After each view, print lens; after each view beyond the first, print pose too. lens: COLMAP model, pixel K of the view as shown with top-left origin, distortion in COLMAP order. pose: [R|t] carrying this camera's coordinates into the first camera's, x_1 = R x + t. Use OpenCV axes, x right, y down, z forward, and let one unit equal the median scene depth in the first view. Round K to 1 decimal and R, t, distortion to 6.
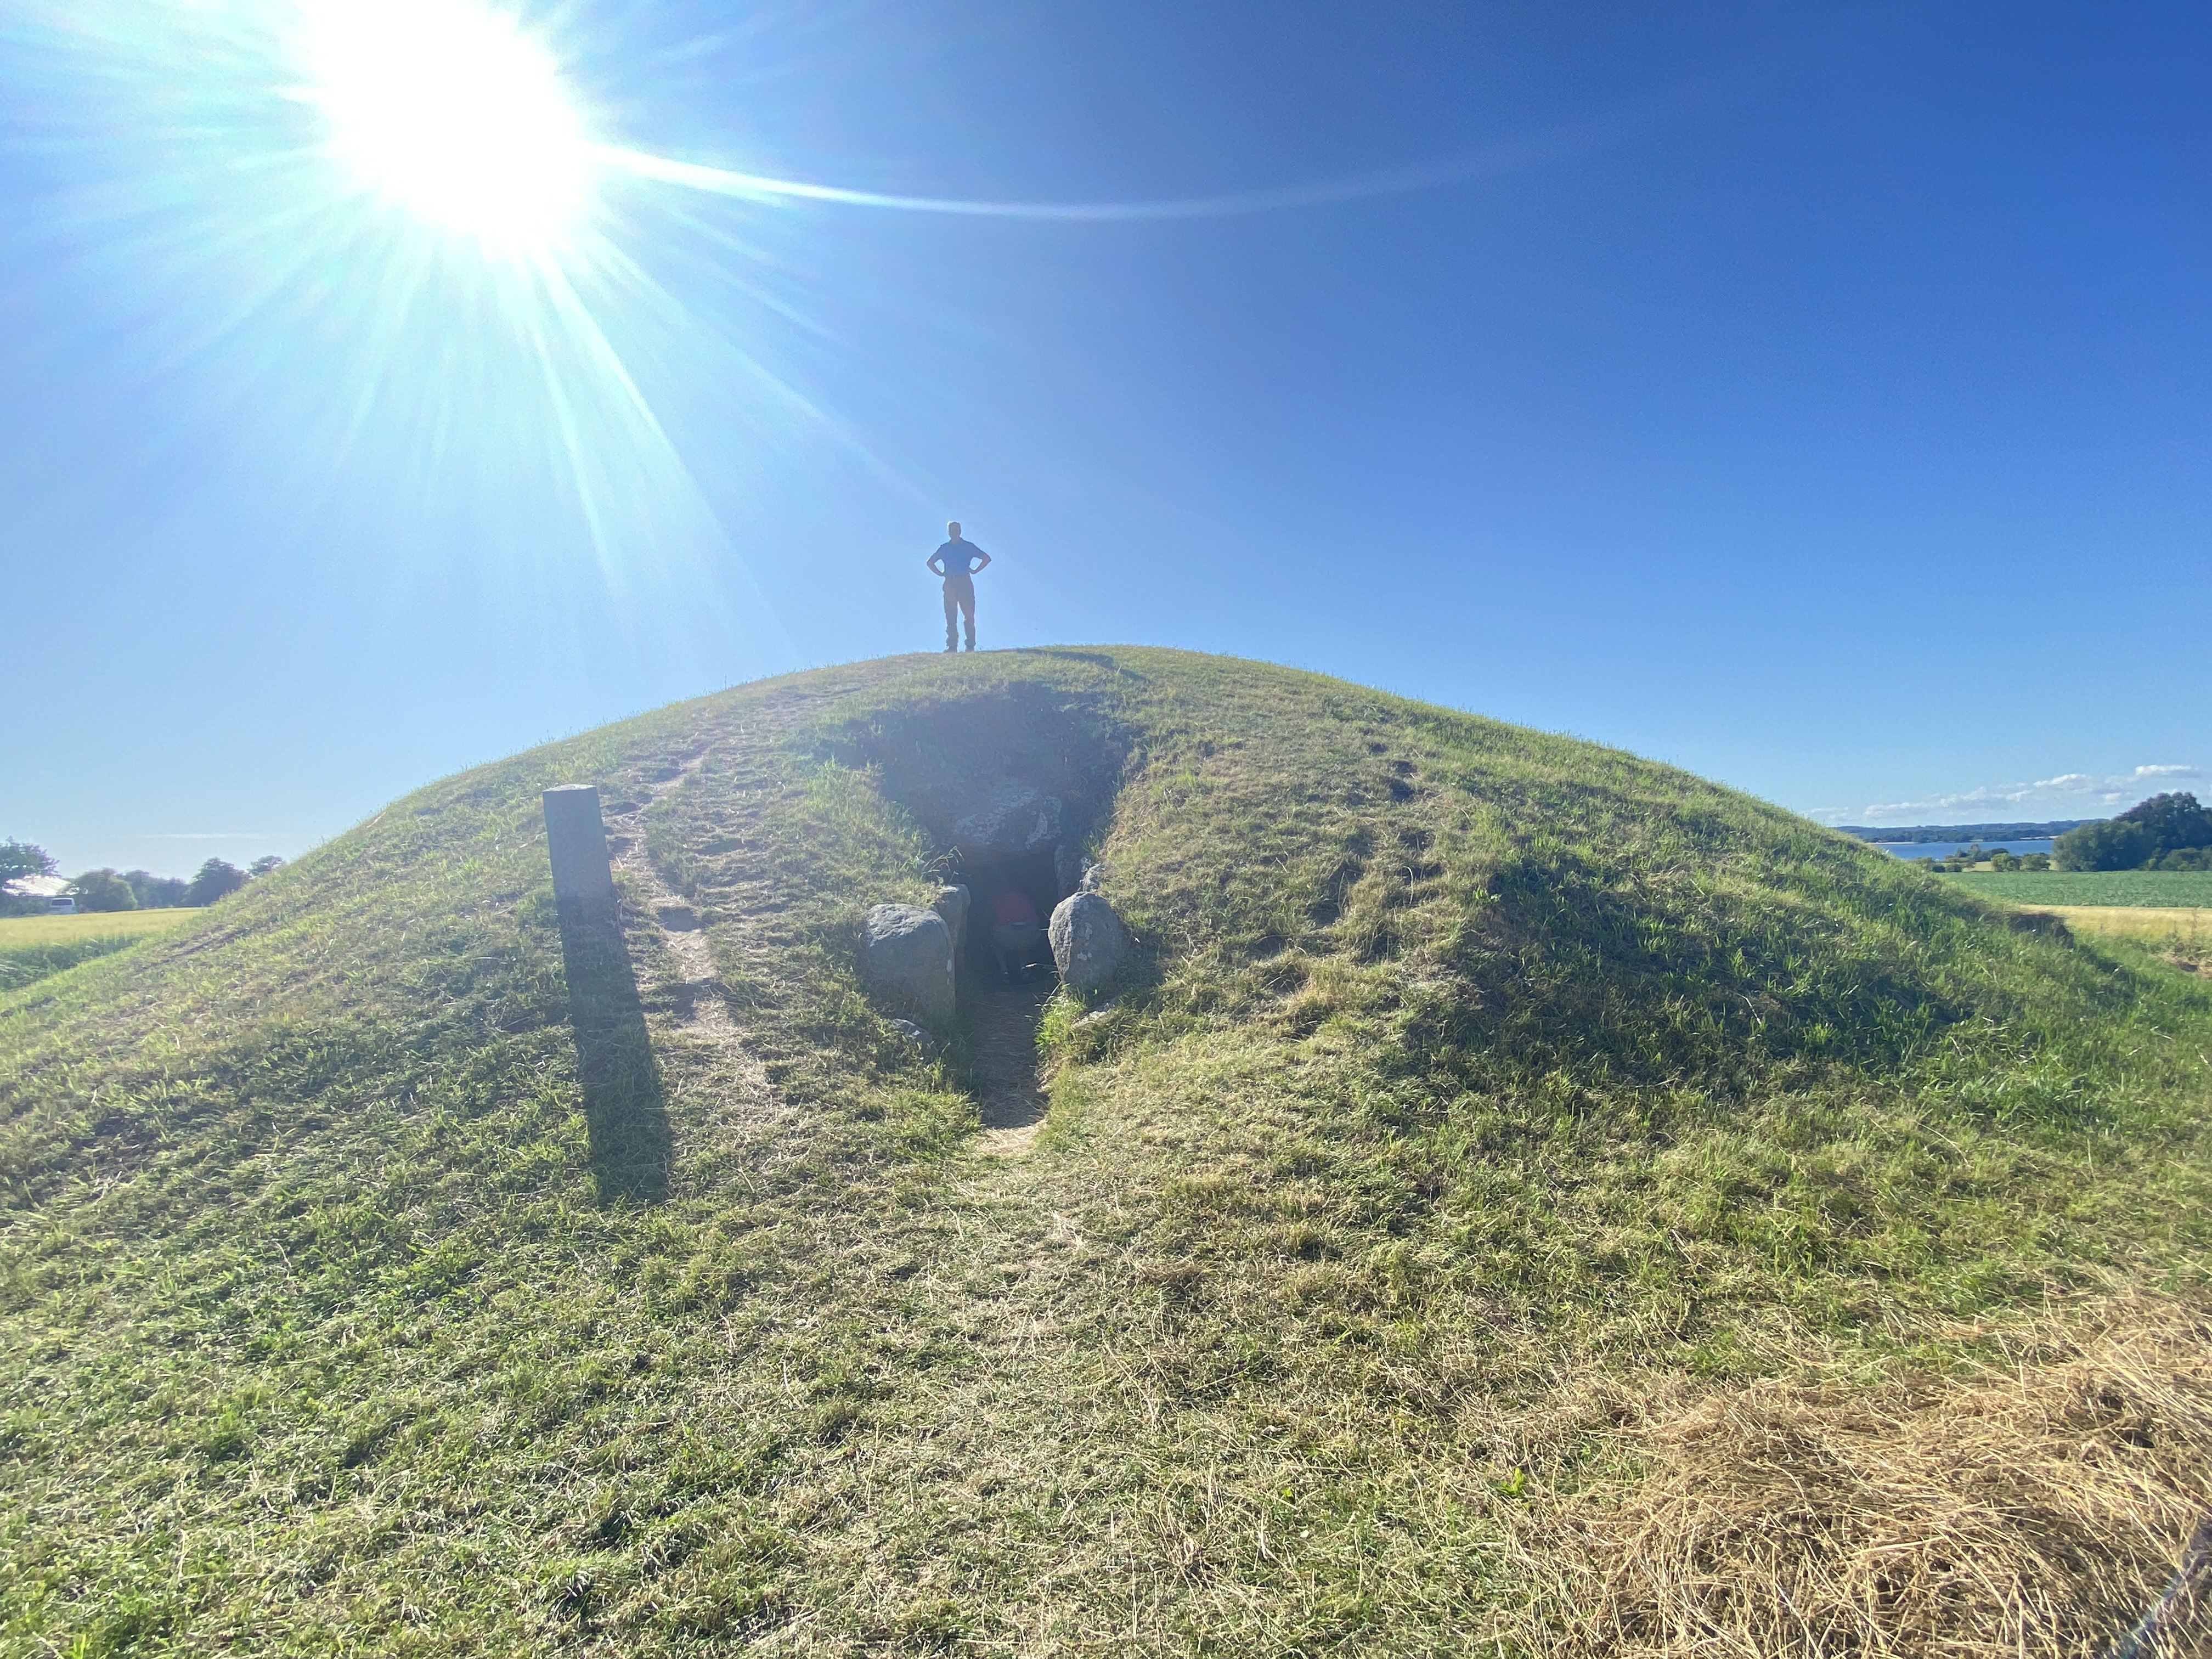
lens RADIAL K [[983.5, 0, 1095.0], [0, 983.5, 831.8], [0, 0, 1]] dist [0.065381, -0.059250]
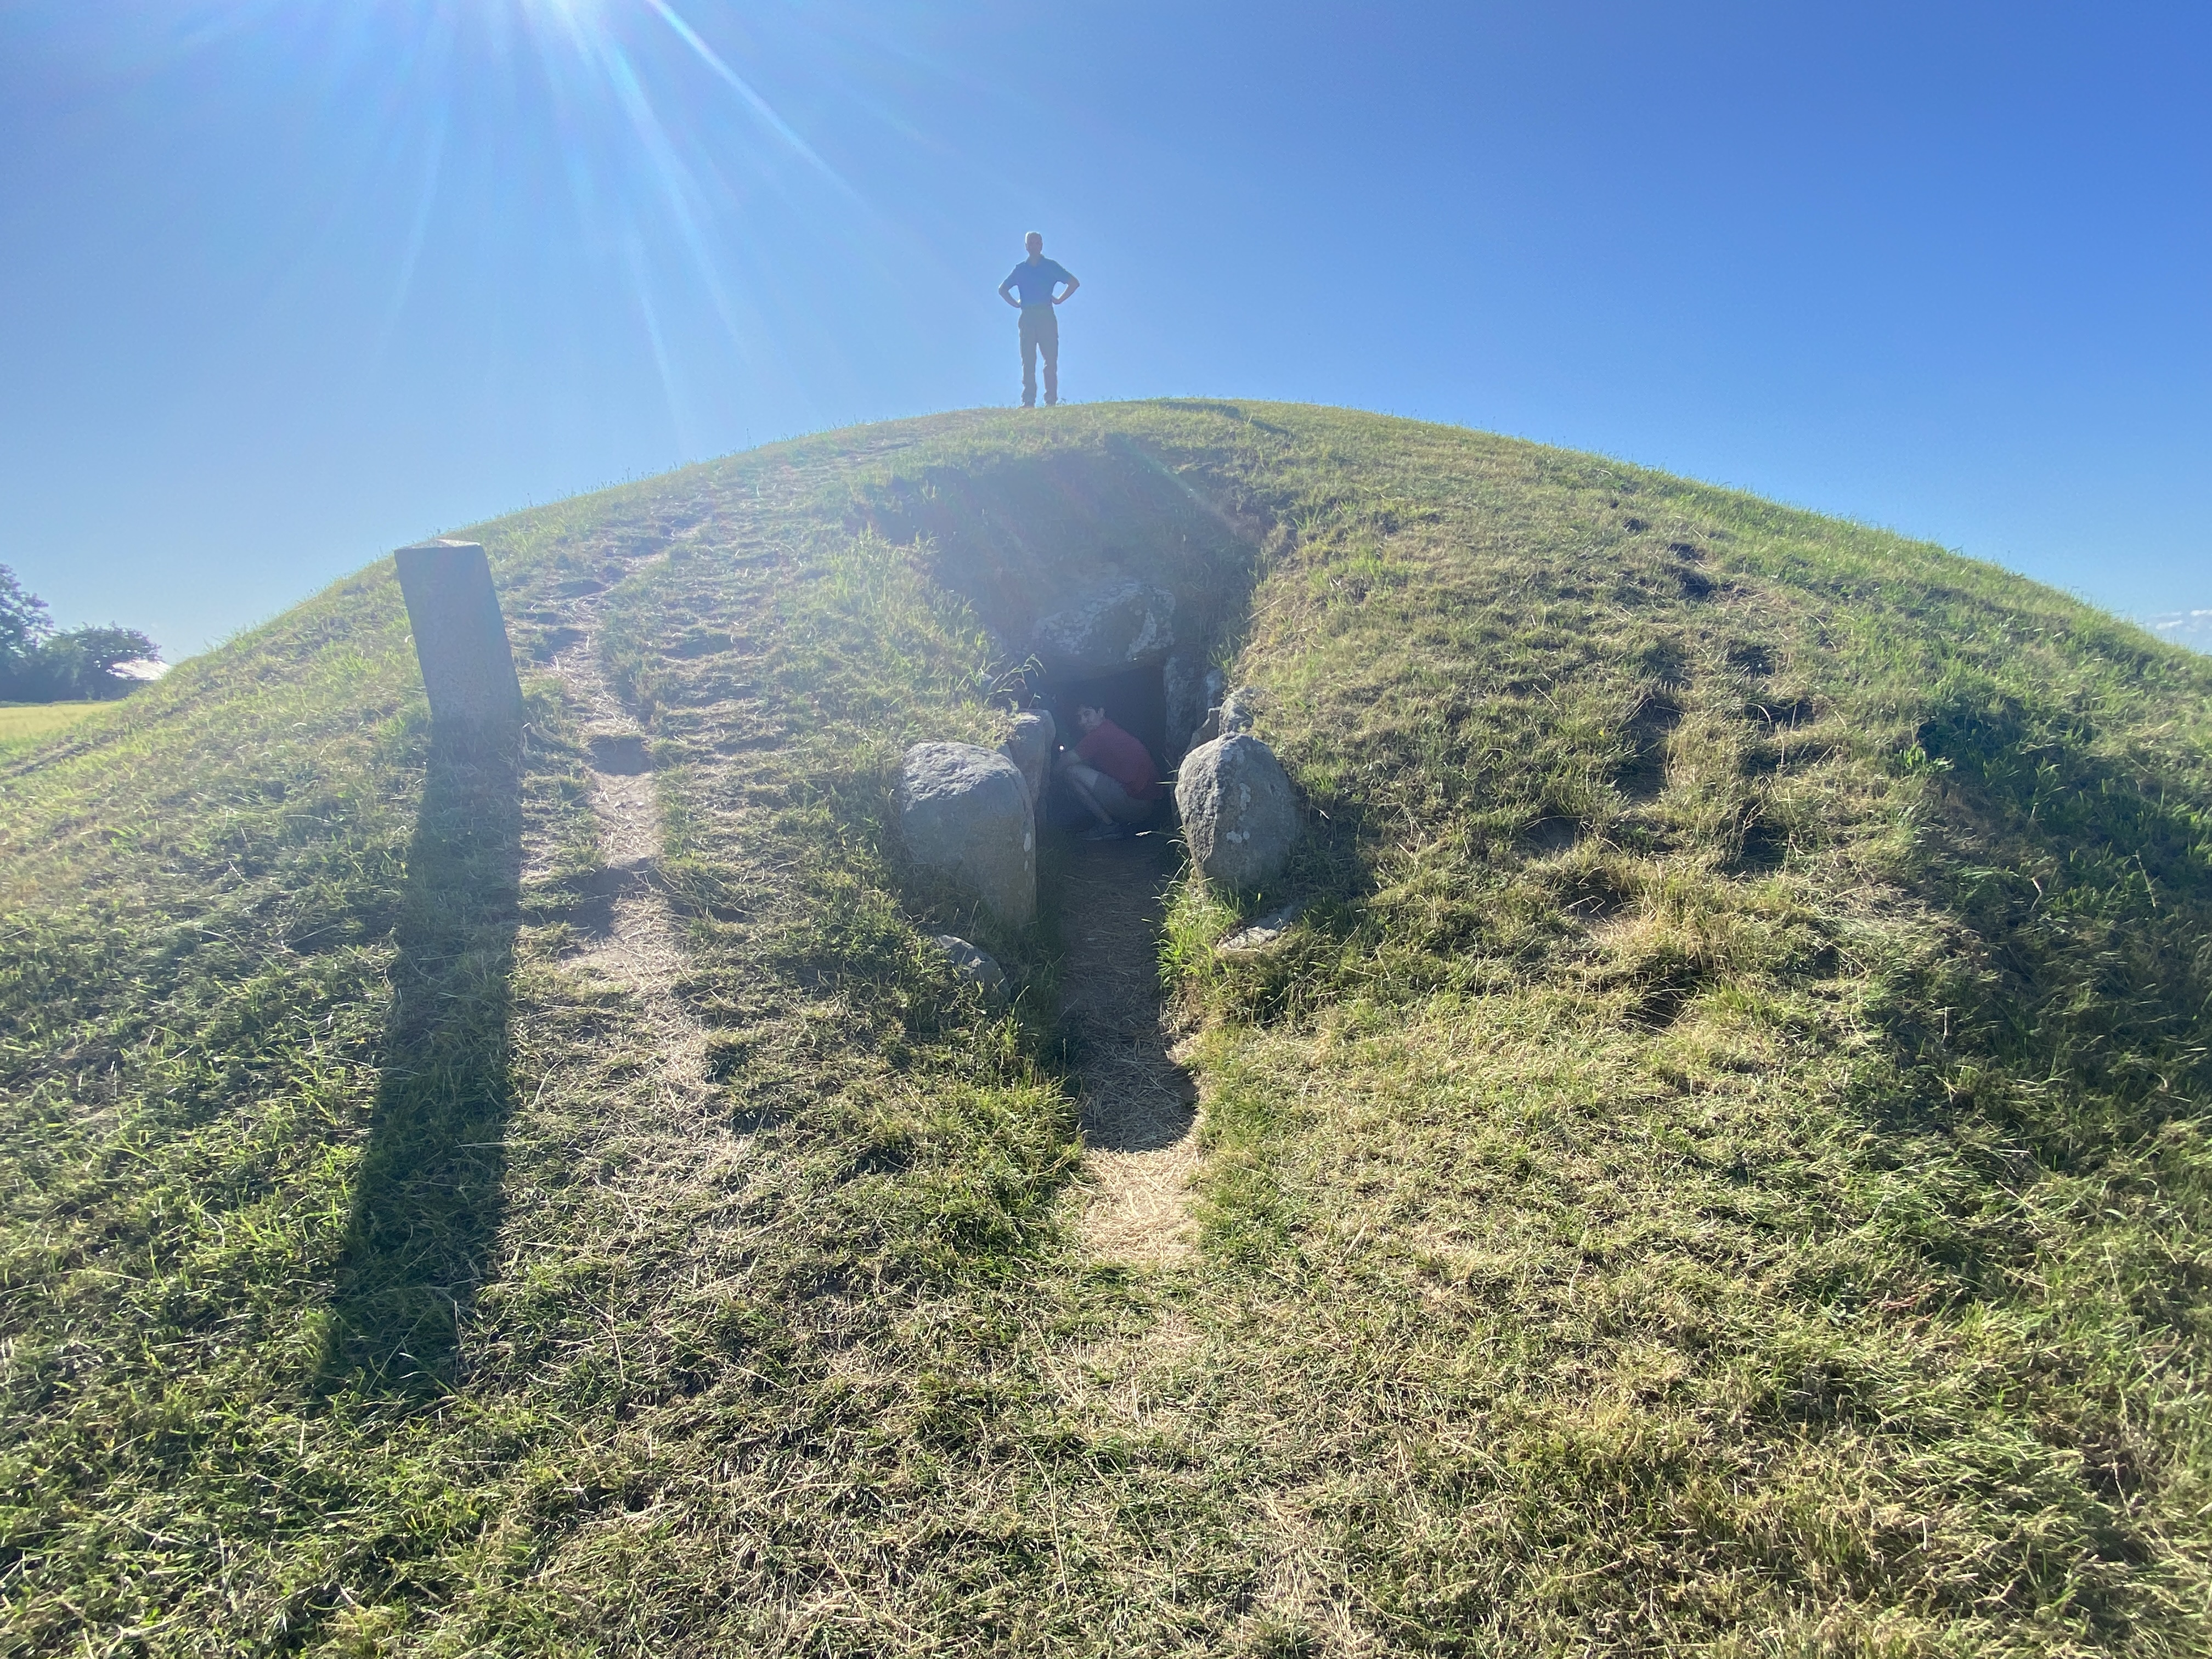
lens RADIAL K [[983.5, 0, 1095.0], [0, 983.5, 831.8], [0, 0, 1]] dist [0.065381, -0.059250]
pose [[0.997027, 0.036646, -0.067781, -0.060877], [-0.023179, 0.981563, 0.189730, 0.004908], [0.073484, -0.187595, 0.979494, 0.375808]]
